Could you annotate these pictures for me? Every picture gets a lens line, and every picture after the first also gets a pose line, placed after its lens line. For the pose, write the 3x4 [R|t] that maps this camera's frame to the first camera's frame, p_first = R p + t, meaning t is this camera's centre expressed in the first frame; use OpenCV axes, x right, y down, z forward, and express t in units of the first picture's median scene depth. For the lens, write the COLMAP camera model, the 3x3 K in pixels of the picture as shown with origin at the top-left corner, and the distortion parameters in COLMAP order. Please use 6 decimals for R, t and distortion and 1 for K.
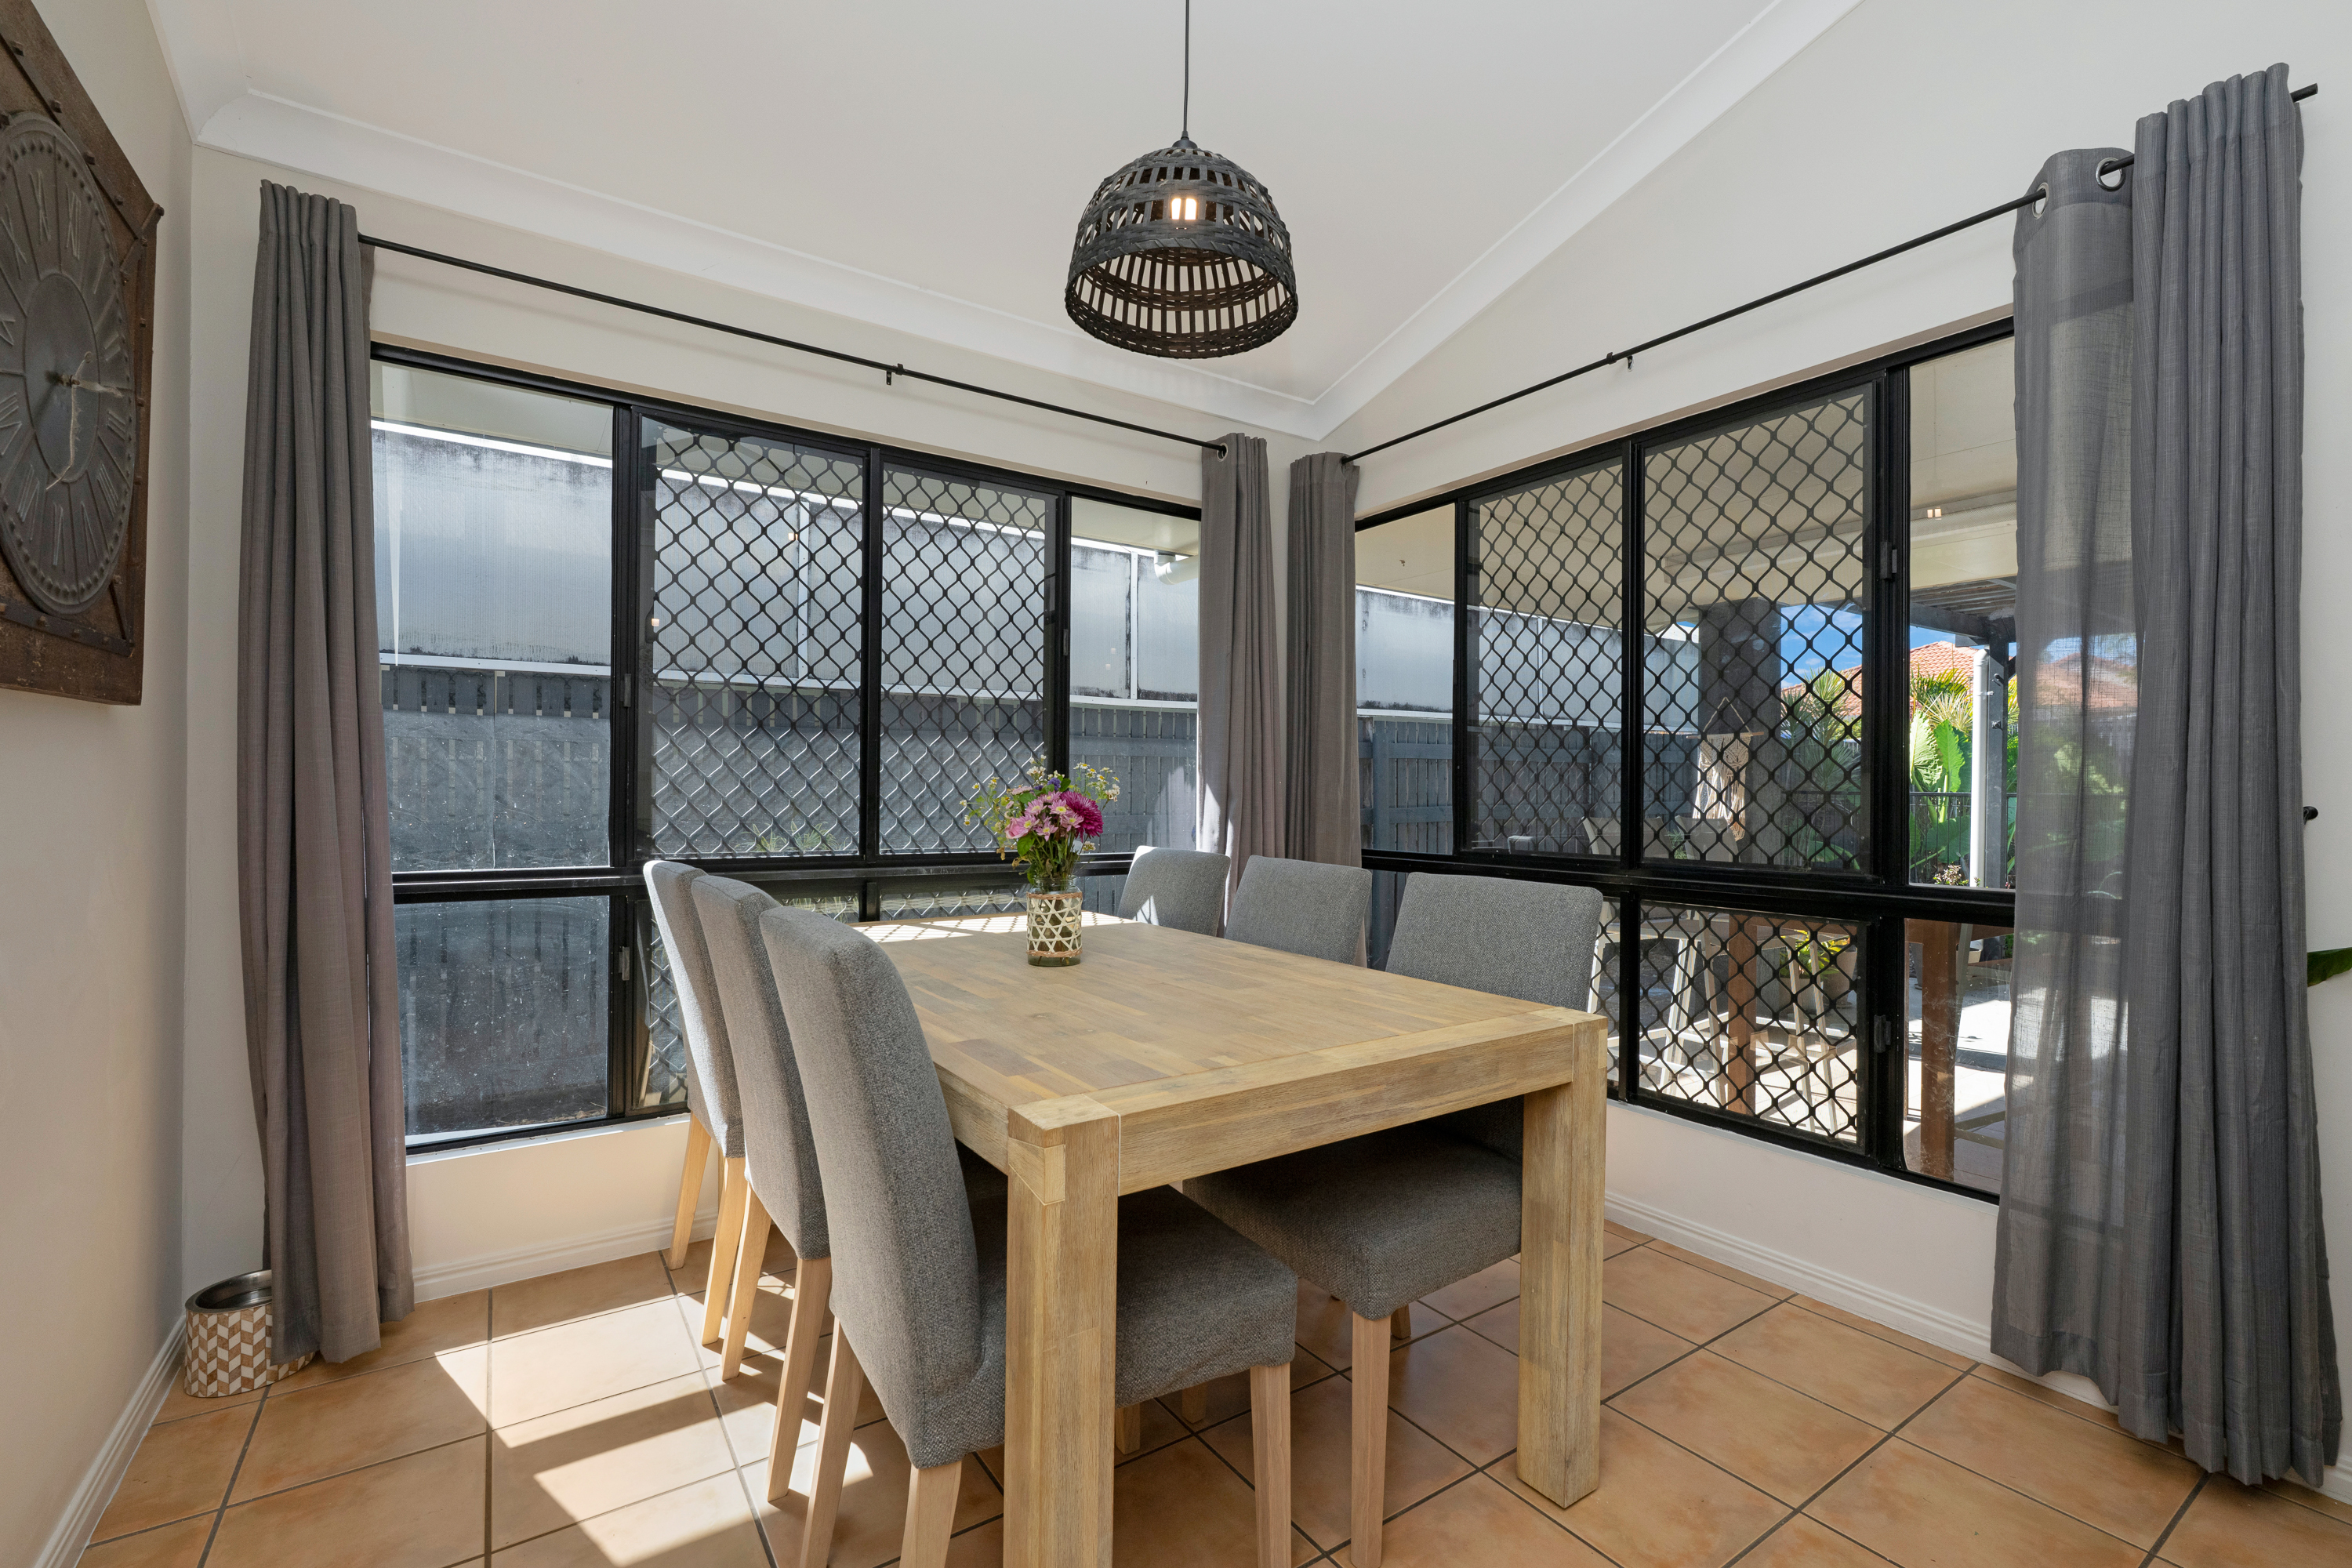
lens RADIAL K [[1012.2, 0, 1182.0], [0, 1012.2, 806.5], [0, 0, 1]] dist [-0.007522, -0.000350]
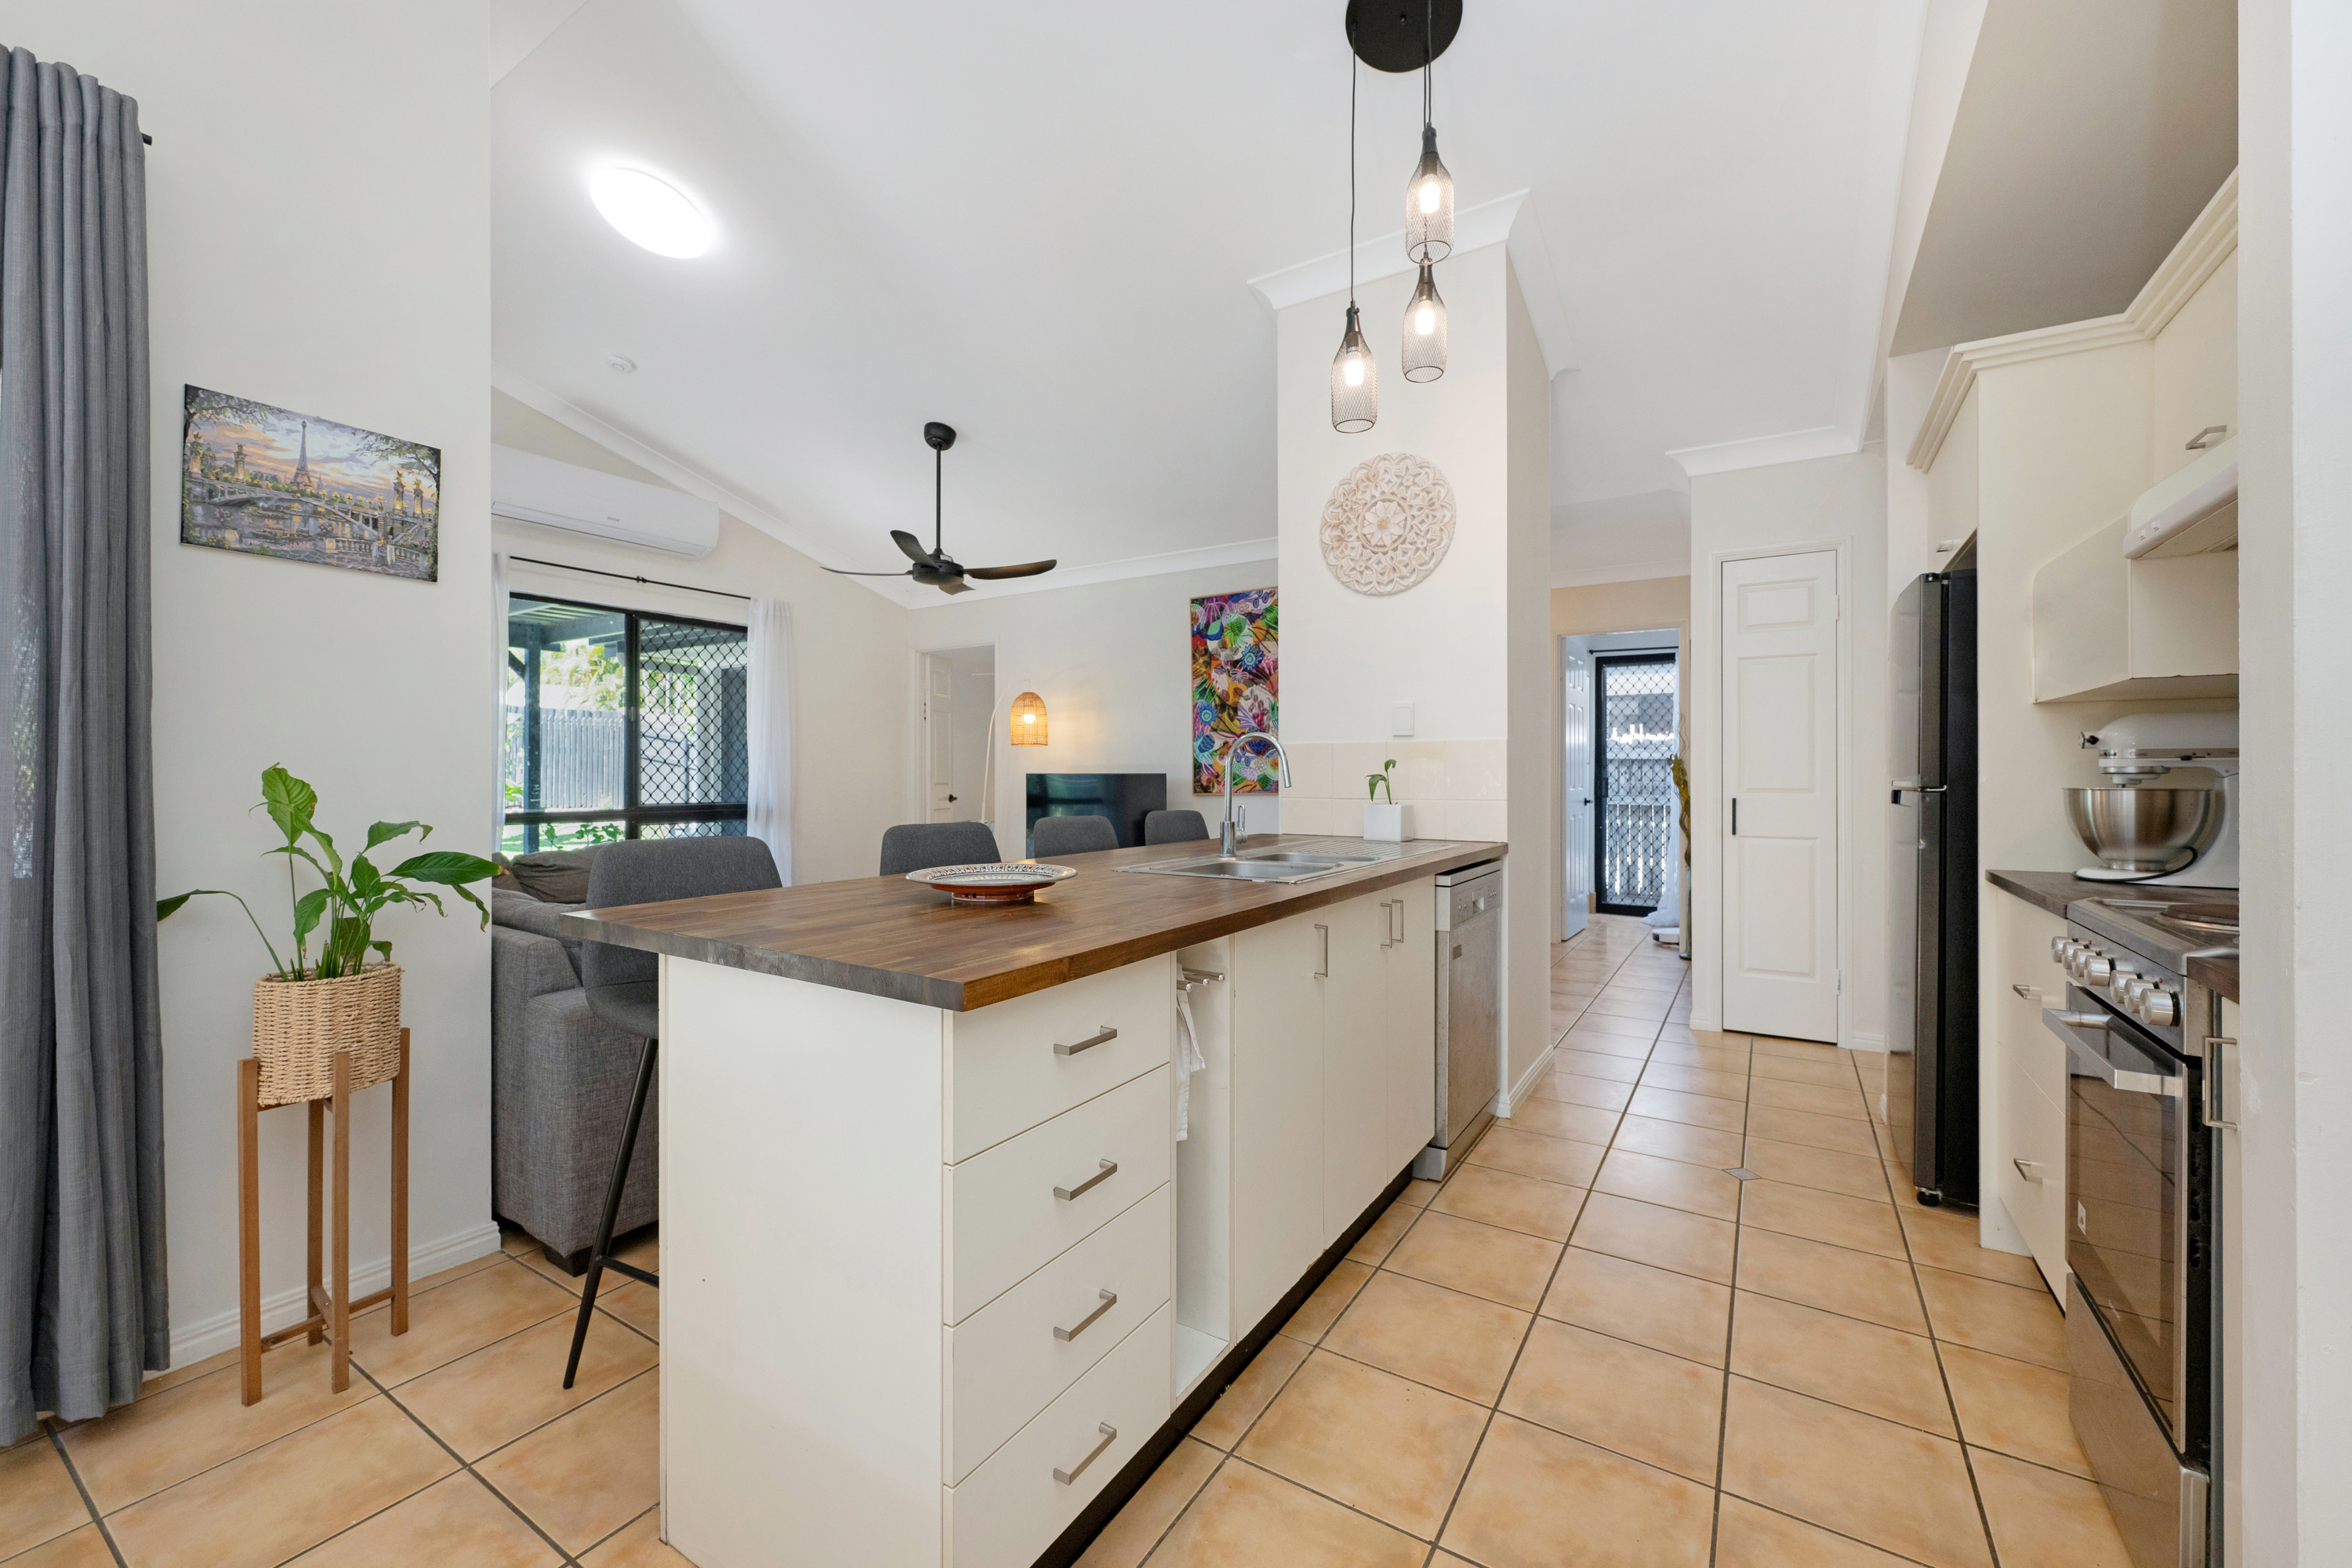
lens RADIAL K [[940.5, 0, 1182.0], [0, 940.5, 775.9], [0, 0, 1]] dist [-0.000616, -0.000059]
pose [[-0.399539, -0.010572, 0.916655, -0.233493], [0.000619, 0.999930, 0.011802, -0.008983], [-0.916716, 0.005283, -0.399504, 0.267064]]
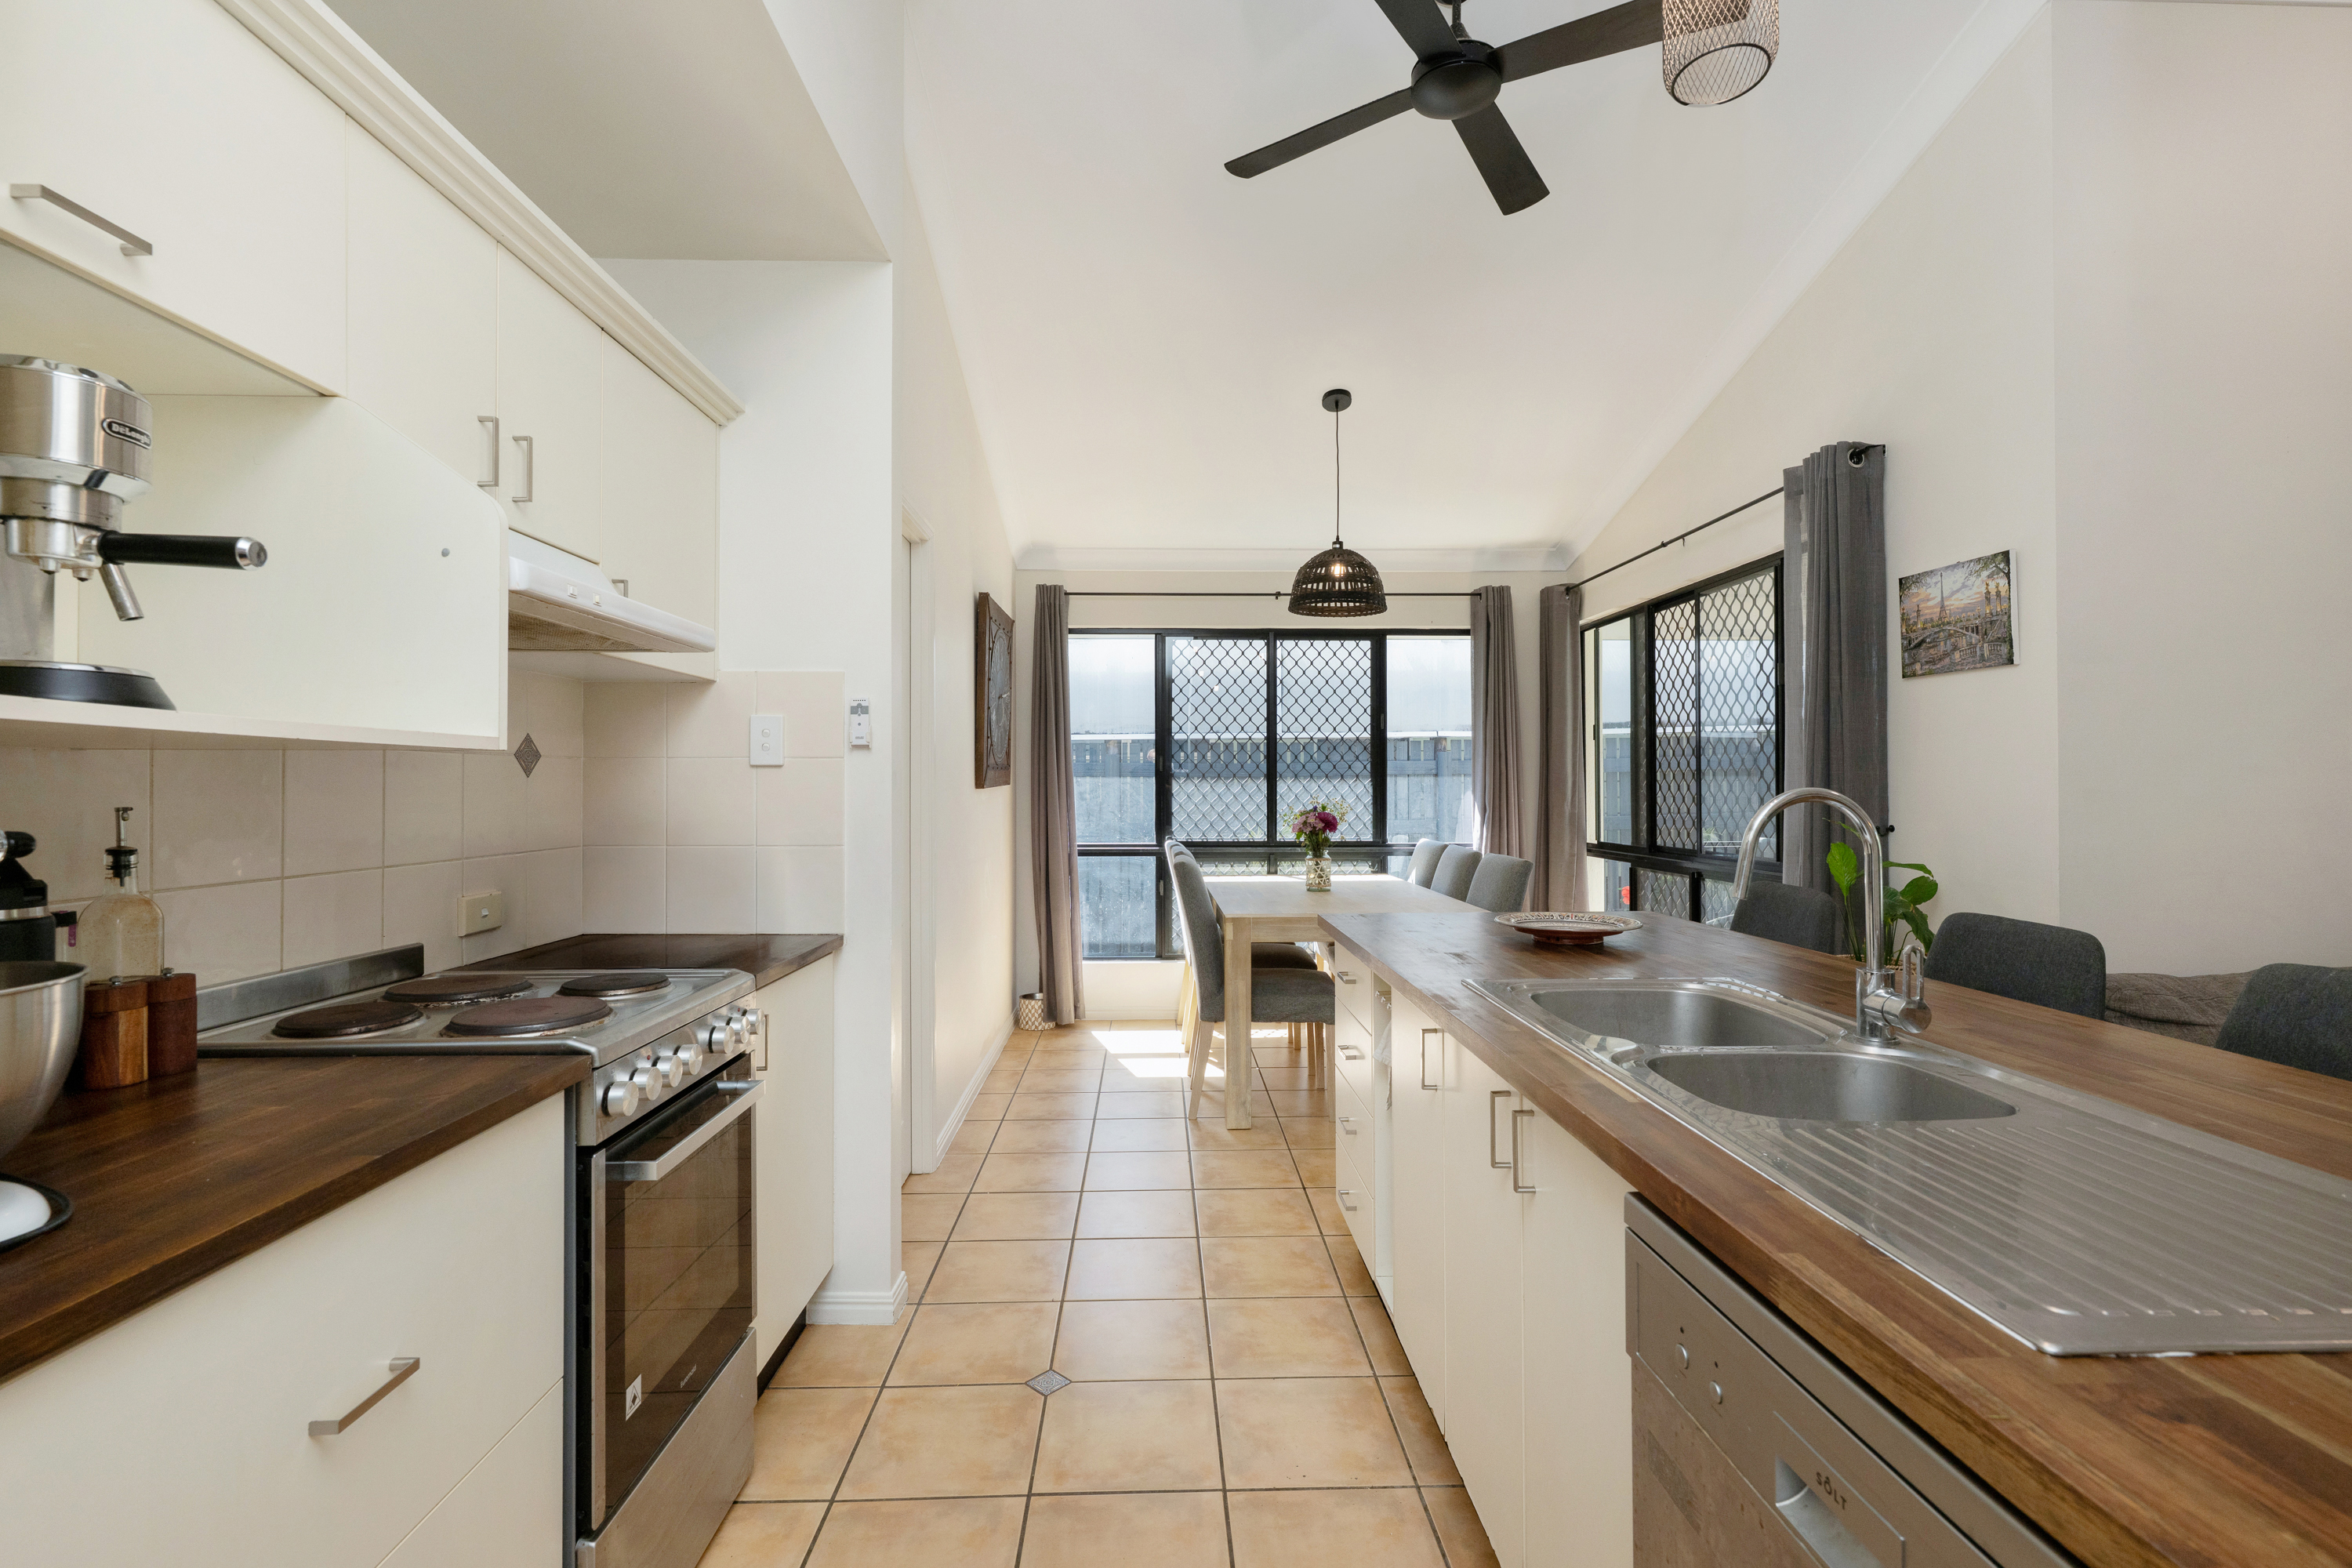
lens RADIAL K [[1012.2, 0, 1182.0], [0, 1012.2, 806.5], [0, 0, 1]] dist [-0.007522, -0.000350]
pose [[0.844456, -0.001104, -0.535624, 0.747306], [0.006608, 0.999943, 0.008357, -0.043404], [0.535584, -0.010597, 0.844415, -0.939759]]
